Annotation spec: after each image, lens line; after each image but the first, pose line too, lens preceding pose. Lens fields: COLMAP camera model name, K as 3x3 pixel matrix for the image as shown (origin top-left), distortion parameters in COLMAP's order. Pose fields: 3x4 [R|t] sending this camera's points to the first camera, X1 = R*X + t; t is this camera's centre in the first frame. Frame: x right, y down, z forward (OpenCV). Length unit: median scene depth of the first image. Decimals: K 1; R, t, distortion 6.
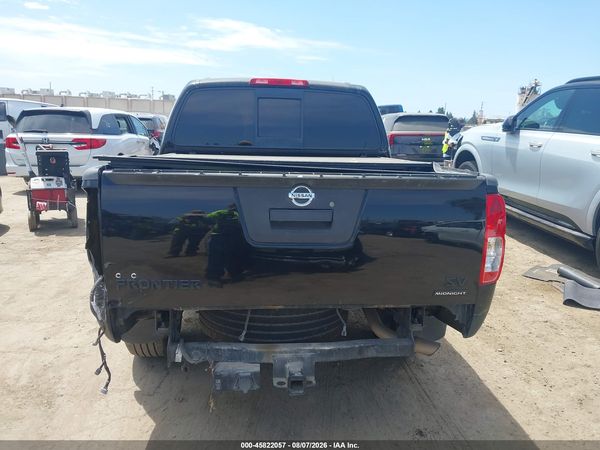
lens RADIAL K [[469.7, 0, 301.6], [0, 469.7, 223.1], [0, 0, 1]] dist [0.012331, -0.012455]
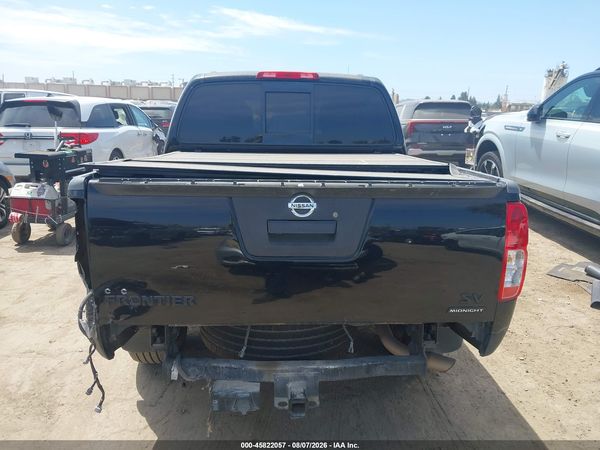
lens RADIAL K [[469.7, 0, 301.6], [0, 469.7, 223.1], [0, 0, 1]] dist [0.012331, -0.012455]
pose [[0.999077, -0.000919, -0.042947, 0.026725], [0.002133, 0.999599, 0.028241, -0.035576], [0.042904, -0.028307, 0.998678, 0.056353]]
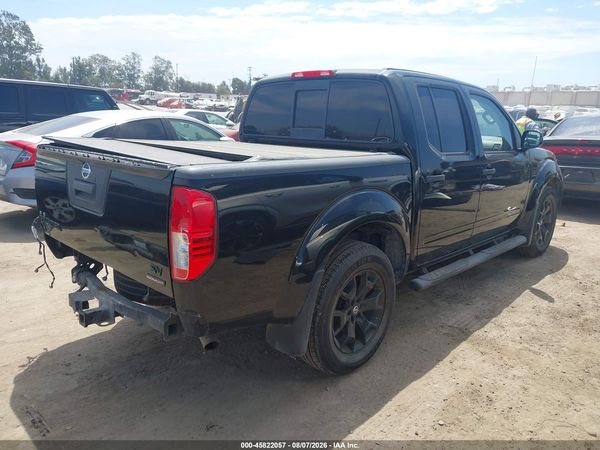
lens RADIAL K [[478.0, 0, 302.0], [0, 478.0, 224.1], [0, 0, 1]] dist [-0.000382, -0.018829]
pose [[0.653363, 0.154485, -0.741115, 0.966690], [-0.148232, 0.986114, 0.074874, -0.070571], [0.742391, 0.060937, 0.667190, 0.407454]]
